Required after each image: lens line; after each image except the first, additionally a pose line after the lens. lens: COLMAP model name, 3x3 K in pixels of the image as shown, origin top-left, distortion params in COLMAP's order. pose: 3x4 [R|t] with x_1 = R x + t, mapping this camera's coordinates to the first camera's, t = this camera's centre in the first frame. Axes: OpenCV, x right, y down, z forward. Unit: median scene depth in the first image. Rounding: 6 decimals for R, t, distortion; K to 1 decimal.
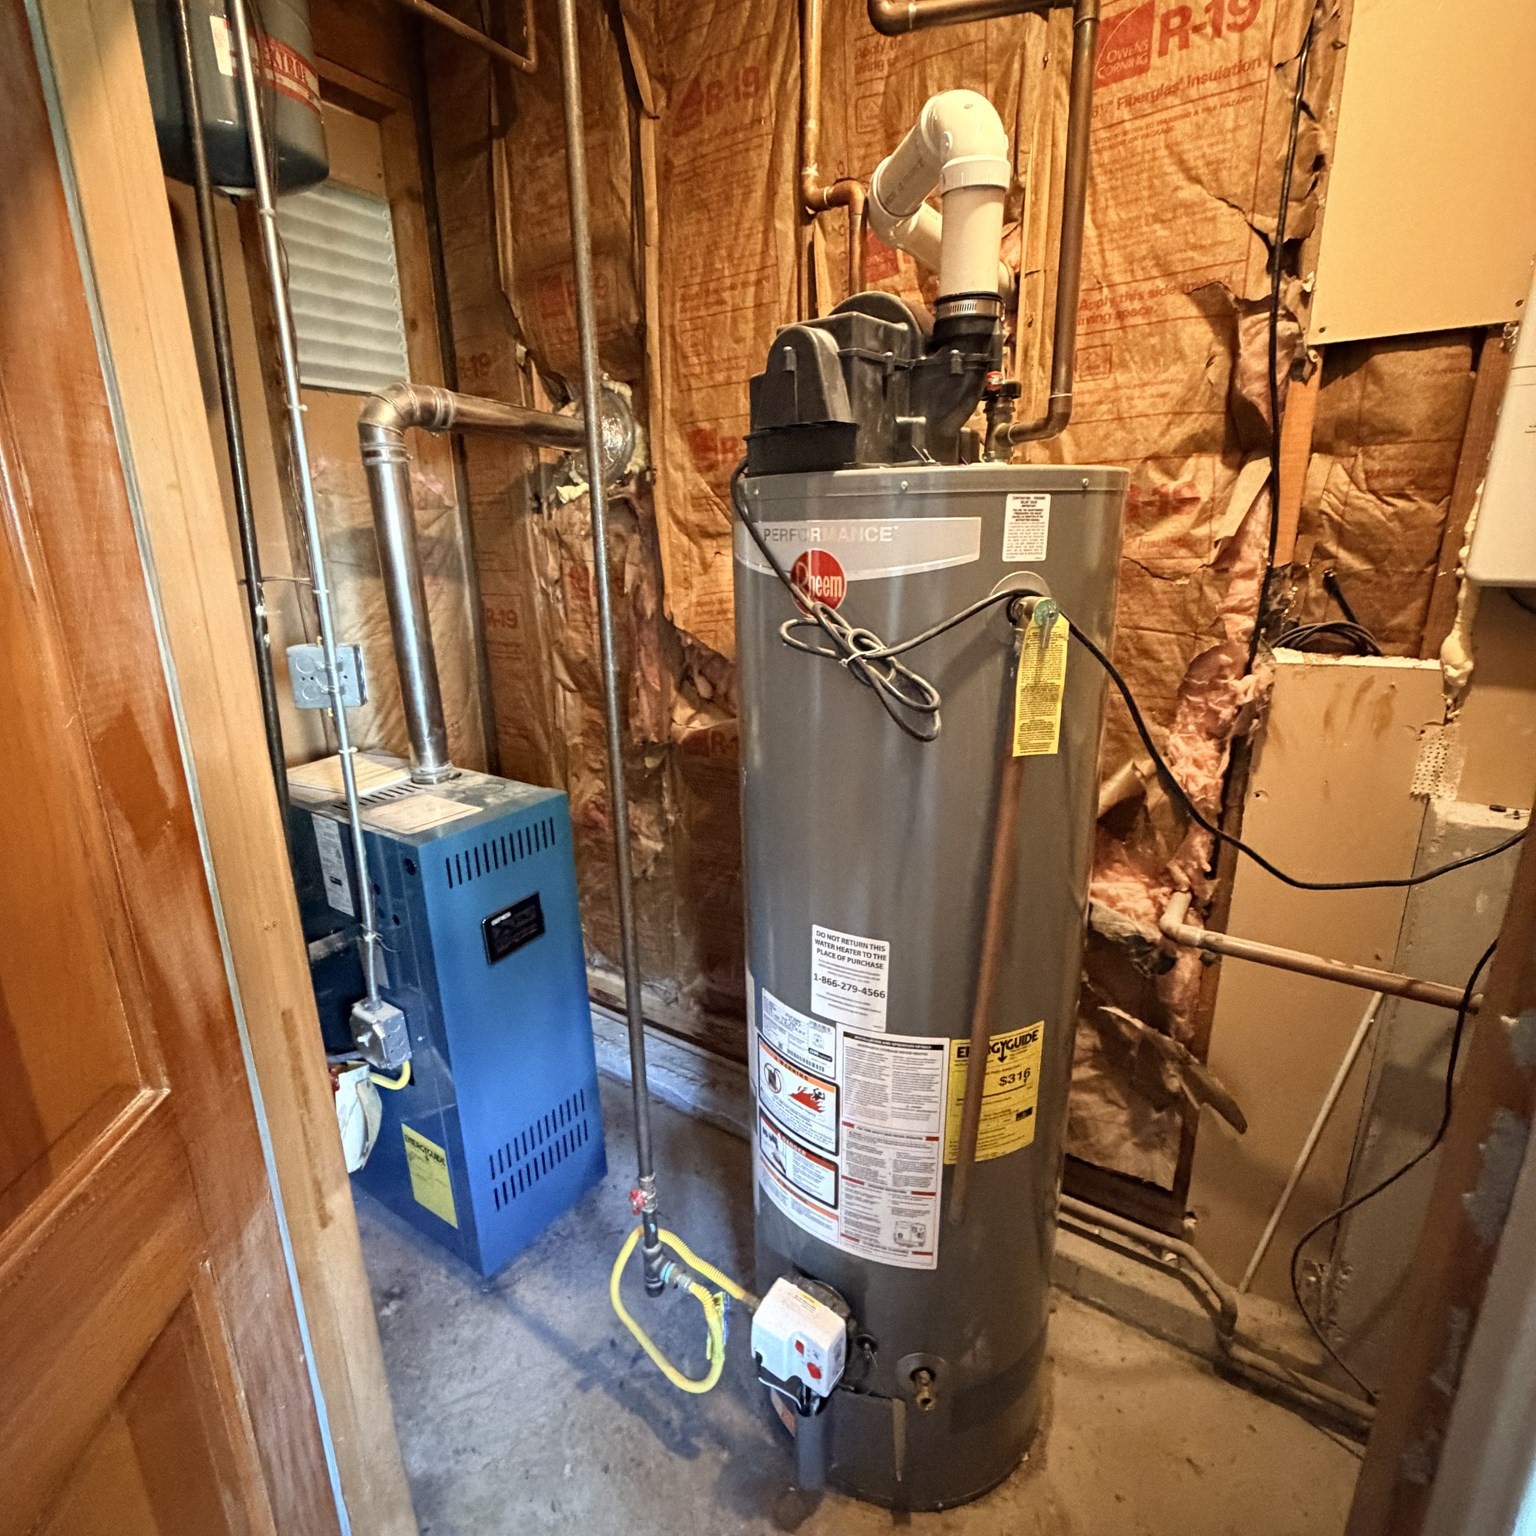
lens RADIAL K [[820.0, 0, 766.4], [0, 820.0, 762.2], [0, 0, 1]] dist [-0.001413, 0.000835]
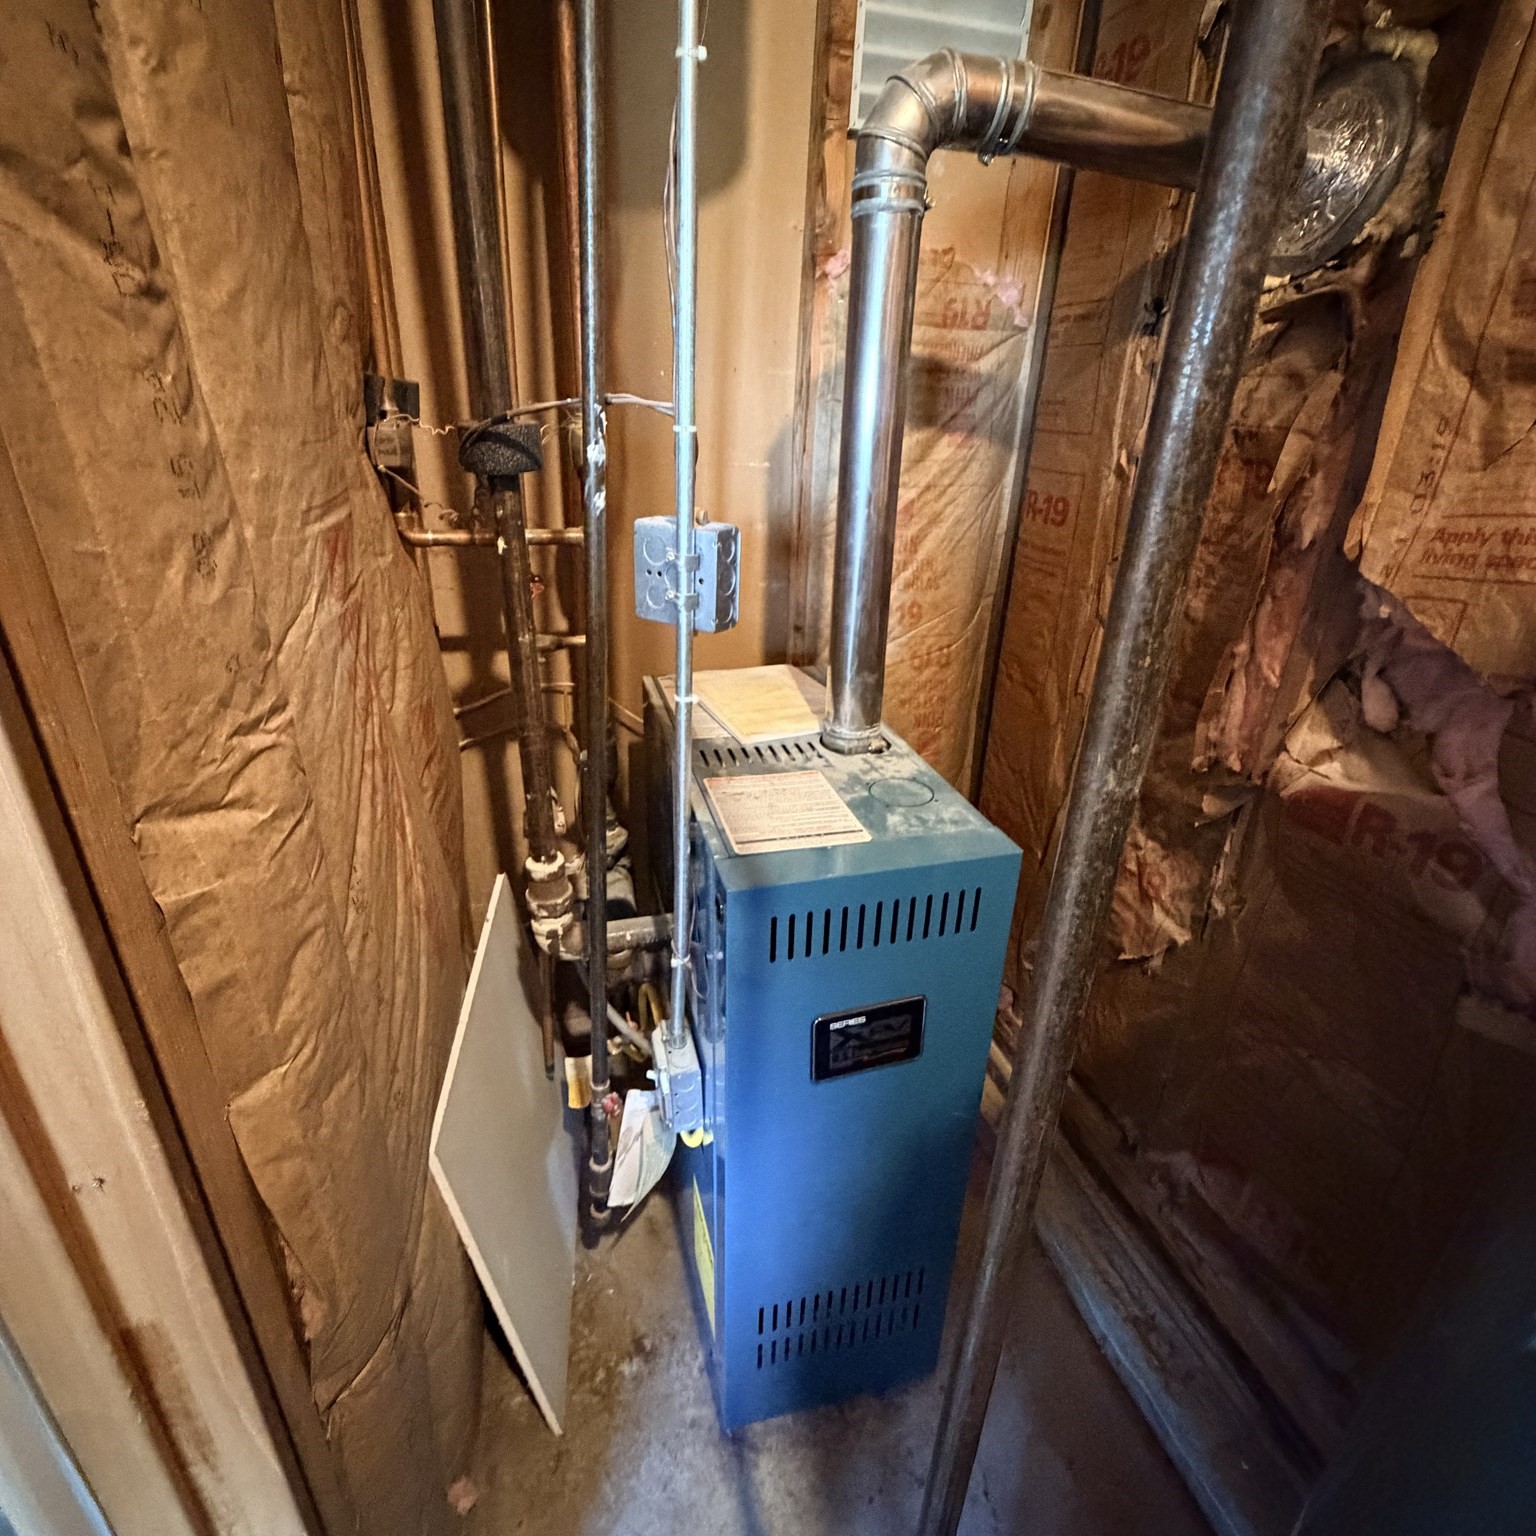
lens RADIAL K [[820.0, 0, 766.4], [0, 820.0, 762.2], [0, 0, 1]] dist [-0.001413, 0.000835]
pose [[0.764112, 0.304563, -0.568660, -0.068458], [-0.222315, 0.951854, 0.211069, -0.082499], [0.605566, -0.034858, 0.795032, 0.391825]]
